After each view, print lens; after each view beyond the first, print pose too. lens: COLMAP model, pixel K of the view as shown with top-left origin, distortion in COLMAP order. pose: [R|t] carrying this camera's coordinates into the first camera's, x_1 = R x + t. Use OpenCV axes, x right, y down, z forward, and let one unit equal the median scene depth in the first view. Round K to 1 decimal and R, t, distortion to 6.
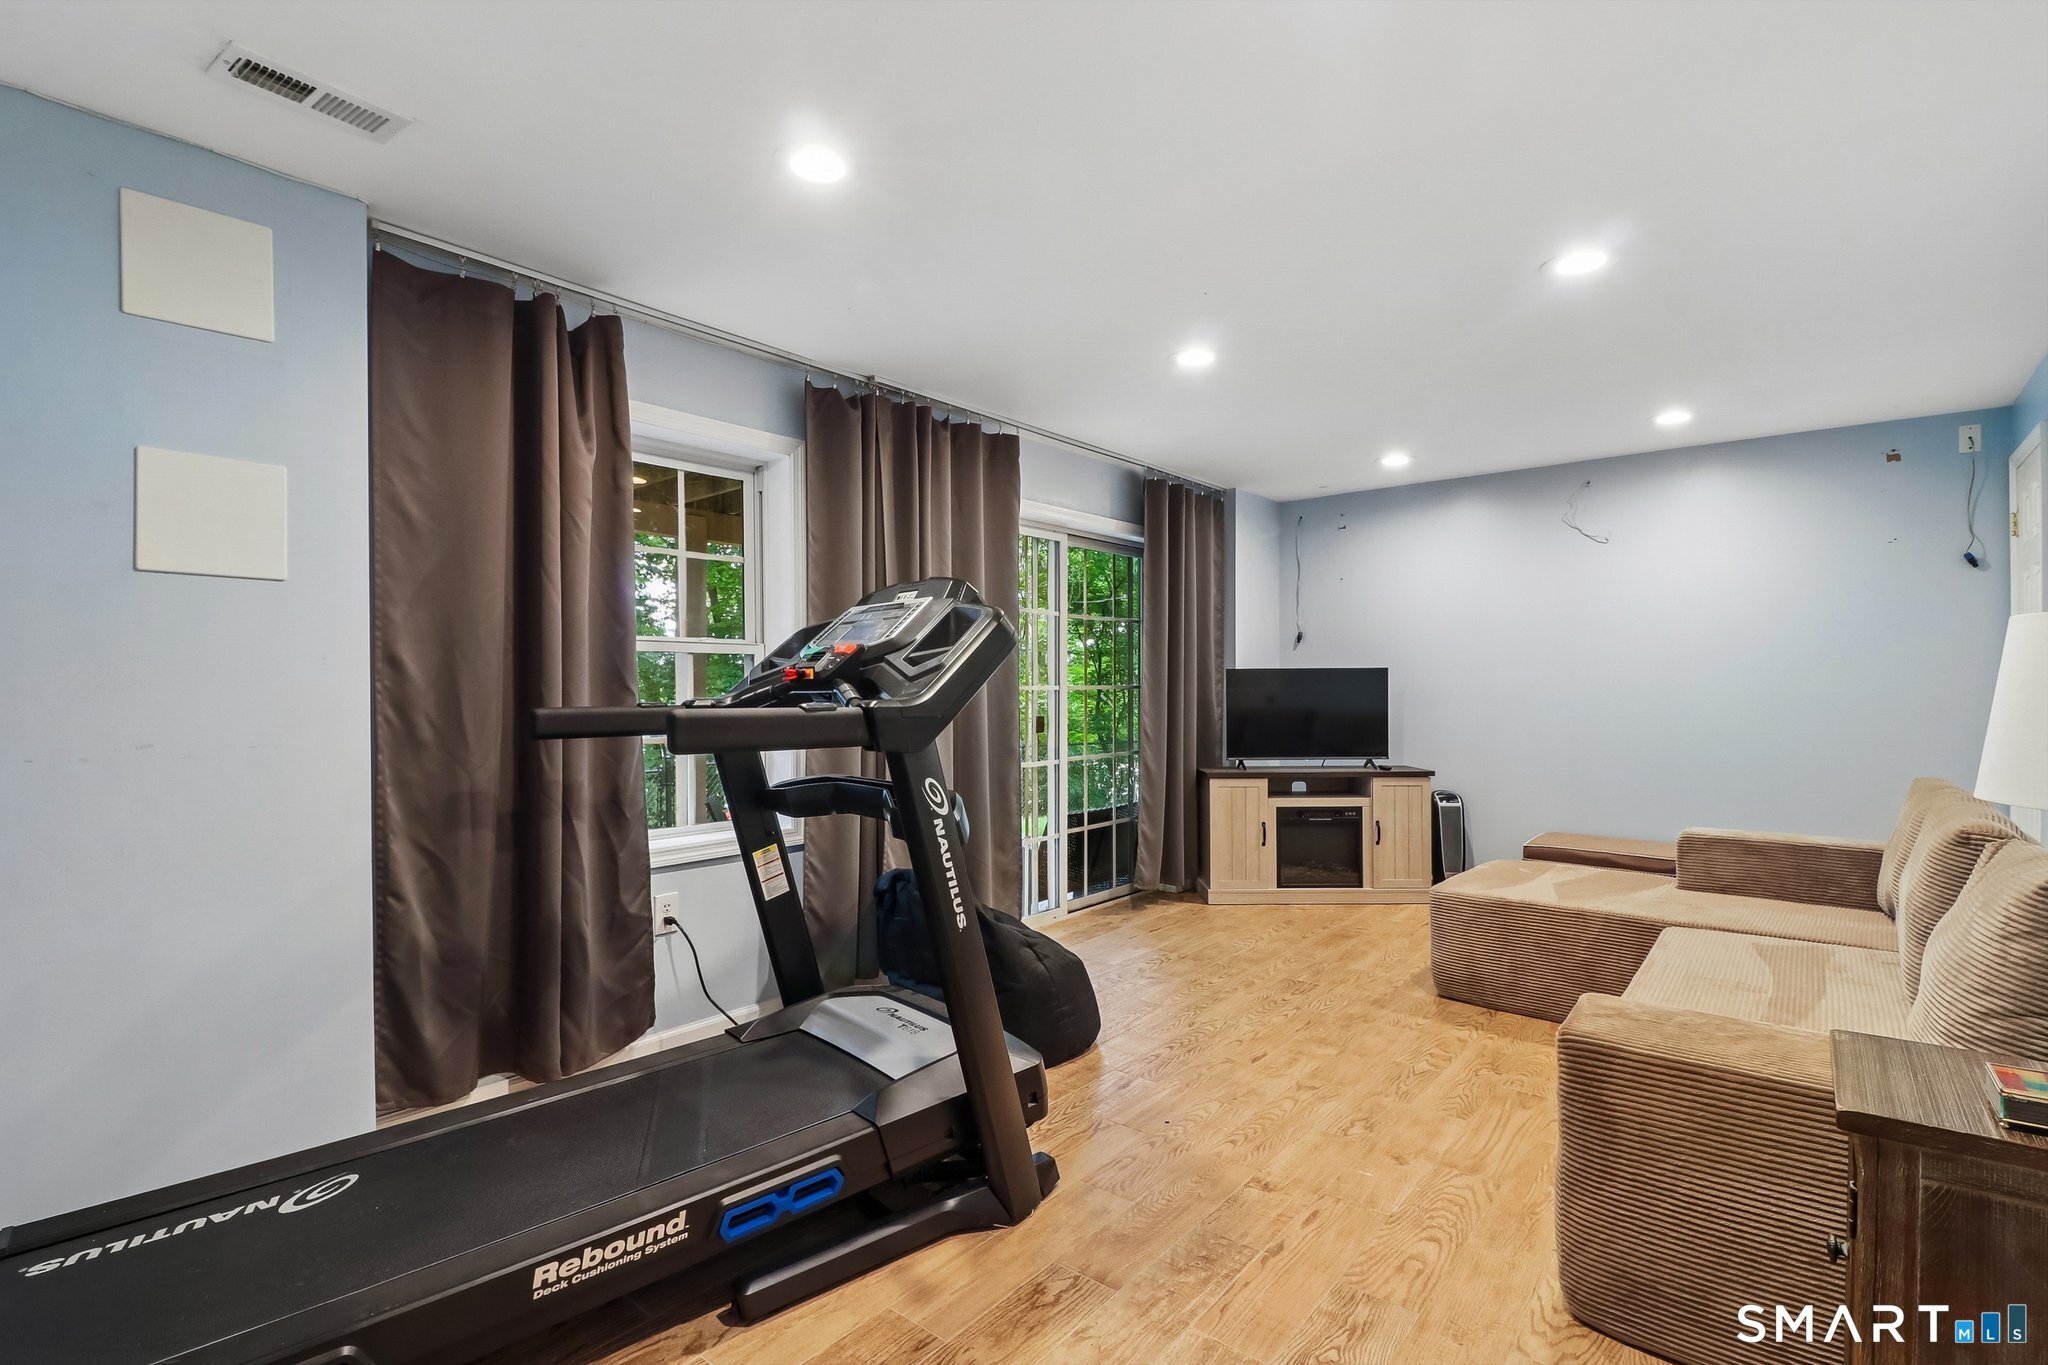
lens RADIAL K [[964.8, 0, 1021.2], [0, 964.8, 693.5], [0, 0, 1]] dist [0.011322, -0.007855]
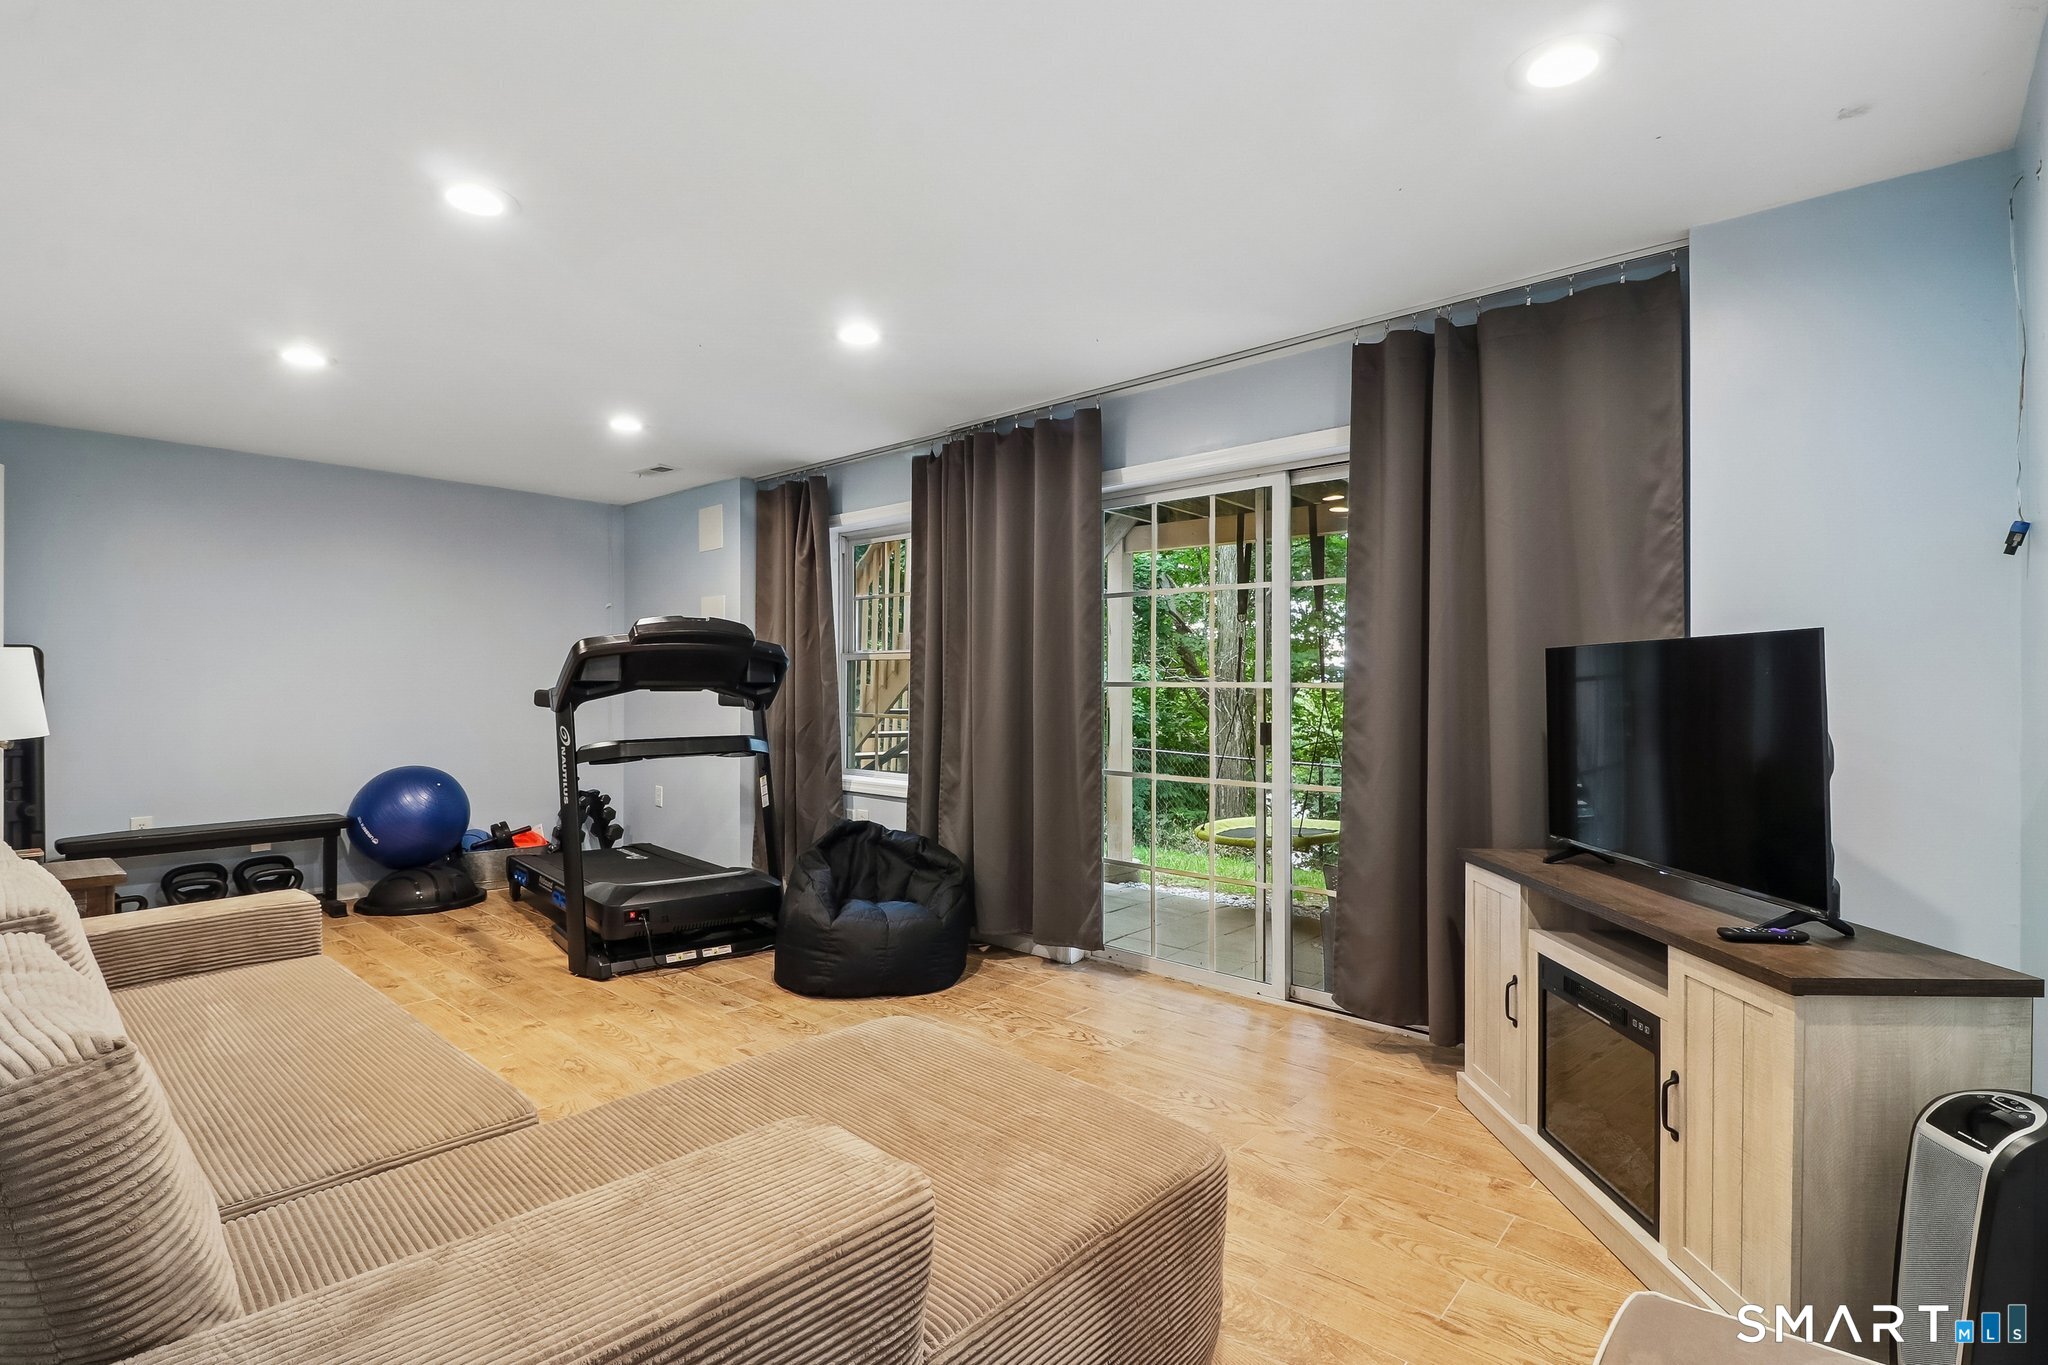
lens RADIAL K [[964.8, 0, 1010.2], [0, 964.8, 679.7], [0, 0, 1]] dist [0.011322, -0.007855]
pose [[-0.044216, -0.002875, -0.999018, 1.430882], [-0.010230, 0.999945, -0.002425, -0.011194], [0.998970, 0.010112, -0.044243, 1.520154]]
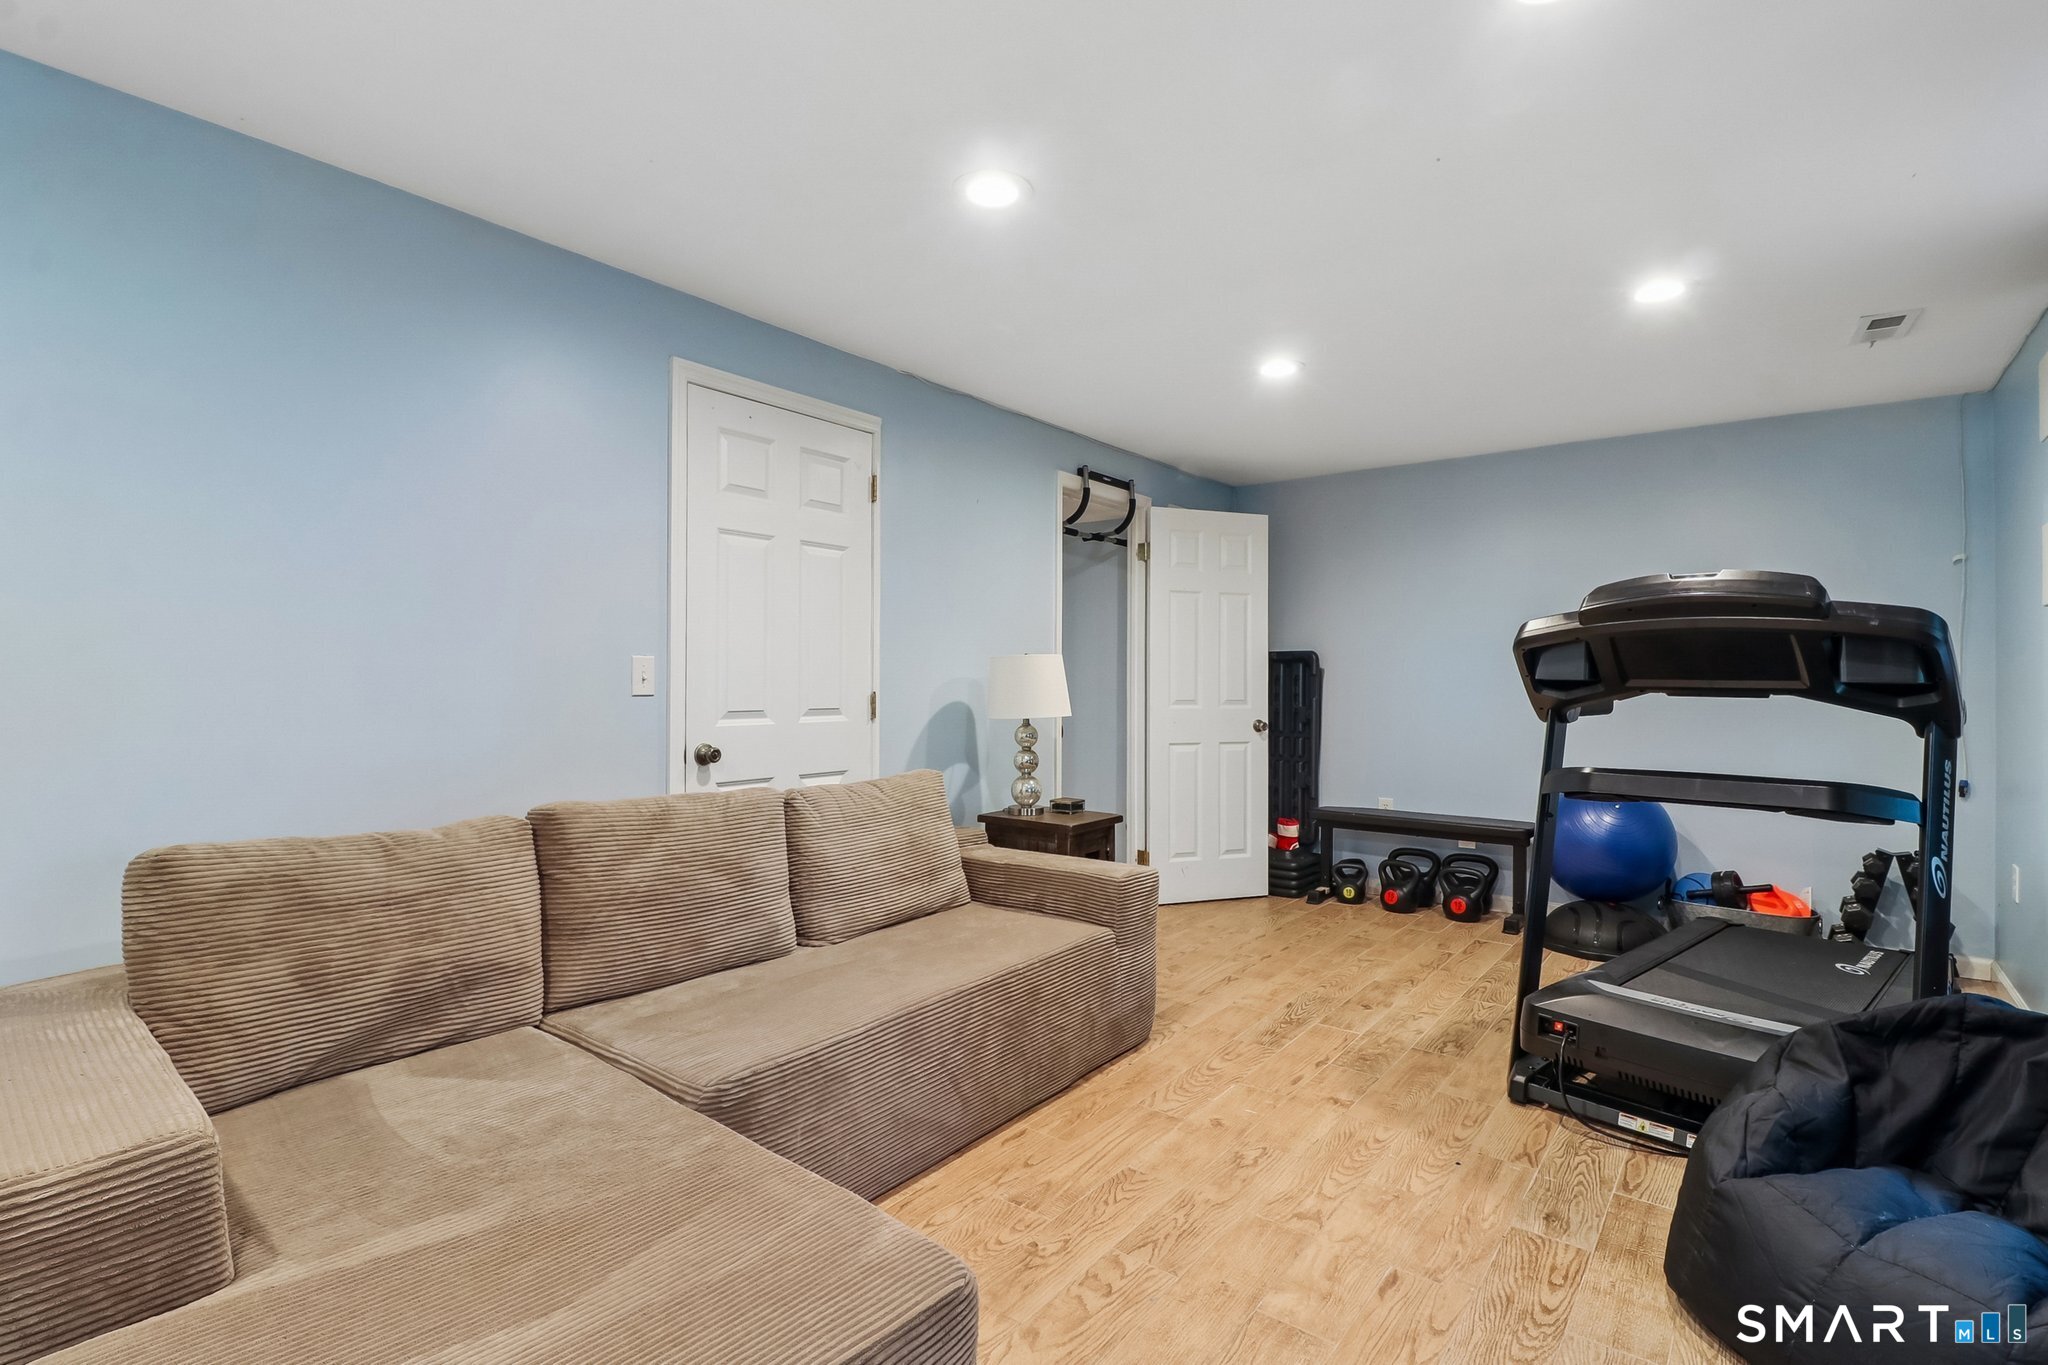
lens RADIAL K [[964.8, 0, 1010.2], [0, 964.8, 679.1], [0, 0, 1]] dist [0.011322, -0.007855]
pose [[-0.999825, -0.002243, -0.018566, 0.580125], [-0.002425, 0.999949, 0.009777, -0.018246], [0.018543, 0.009820, -0.999780, 1.866457]]
